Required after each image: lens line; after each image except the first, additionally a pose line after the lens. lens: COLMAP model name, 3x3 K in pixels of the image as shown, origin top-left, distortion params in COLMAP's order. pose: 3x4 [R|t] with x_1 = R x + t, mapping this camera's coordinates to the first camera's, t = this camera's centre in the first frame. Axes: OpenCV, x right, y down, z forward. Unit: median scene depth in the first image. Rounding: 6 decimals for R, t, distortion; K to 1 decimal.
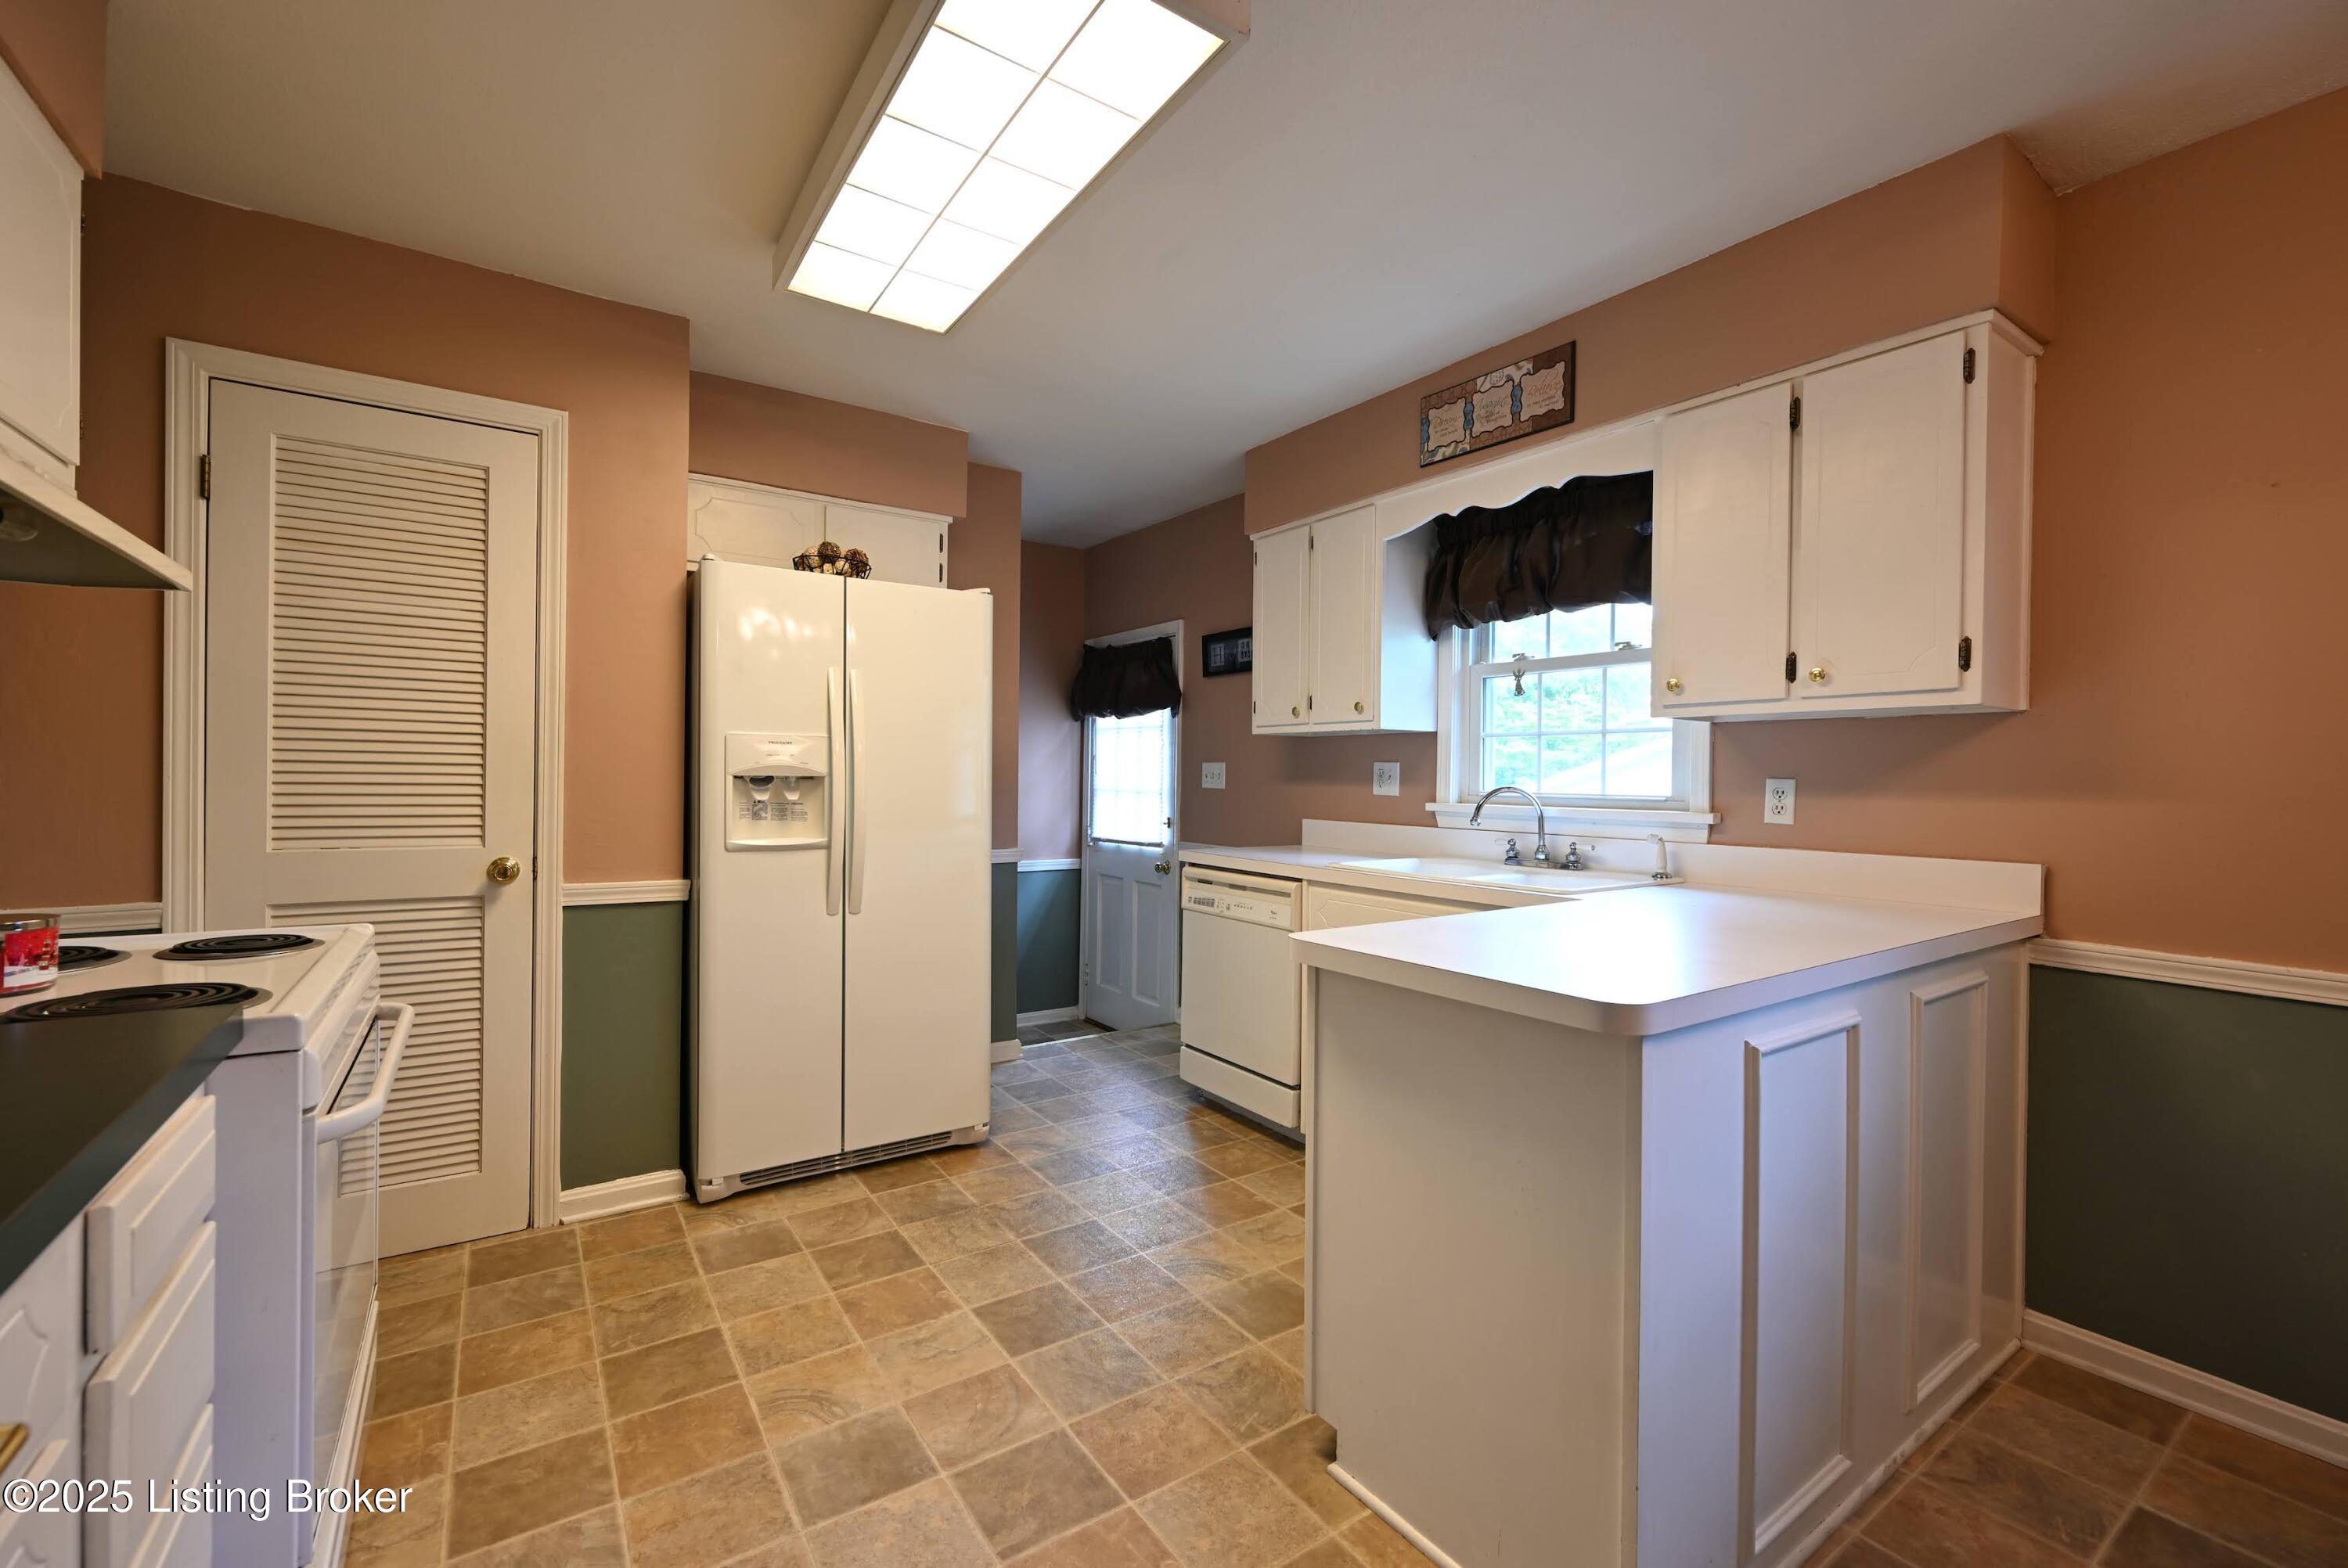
lens RADIAL K [[972.8, 0, 1151.0], [0, 972.8, 781.9], [0, 0, 1]] dist [-0.002643, 0.000856]
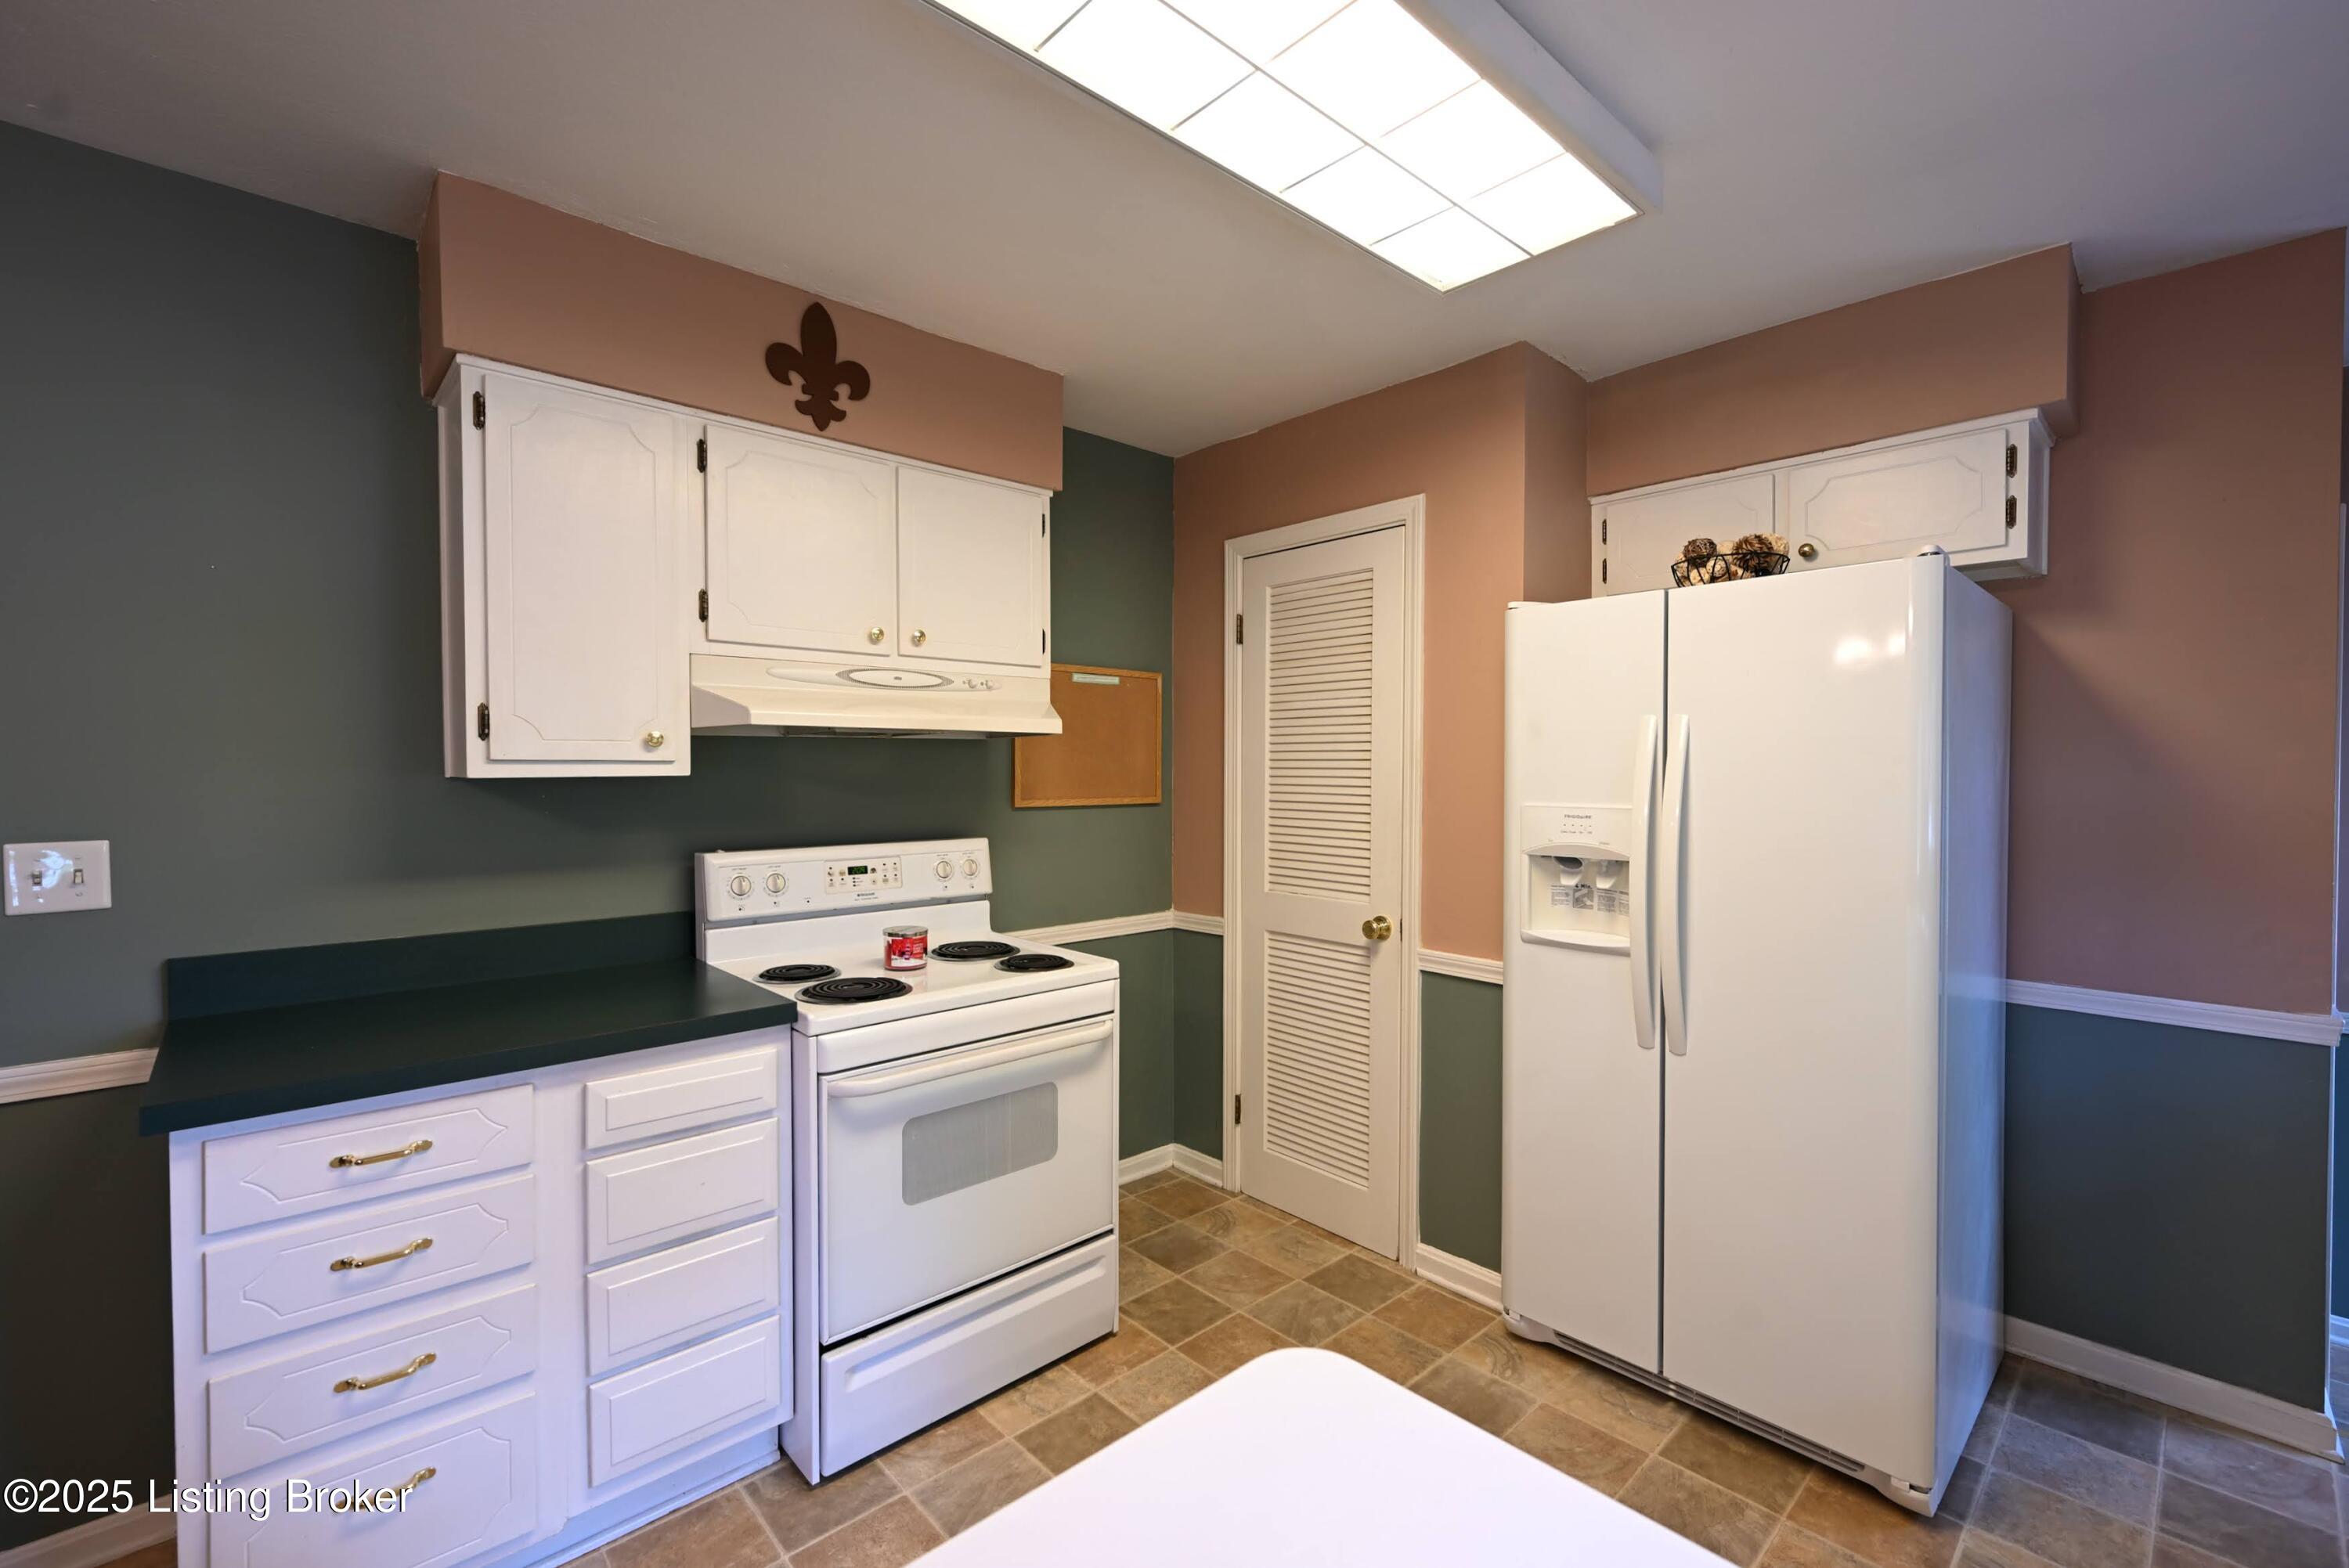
lens RADIAL K [[983.0, 0, 1183.3], [0, 983.0, 786.1], [0, 0, 1]] dist [-0.003623, 0.000651]
pose [[0.159894, 0.004902, -0.987122, 0.386095], [-0.003135, 0.999985, 0.004458, -0.071731], [0.987129, 0.002382, 0.159907, 0.570811]]
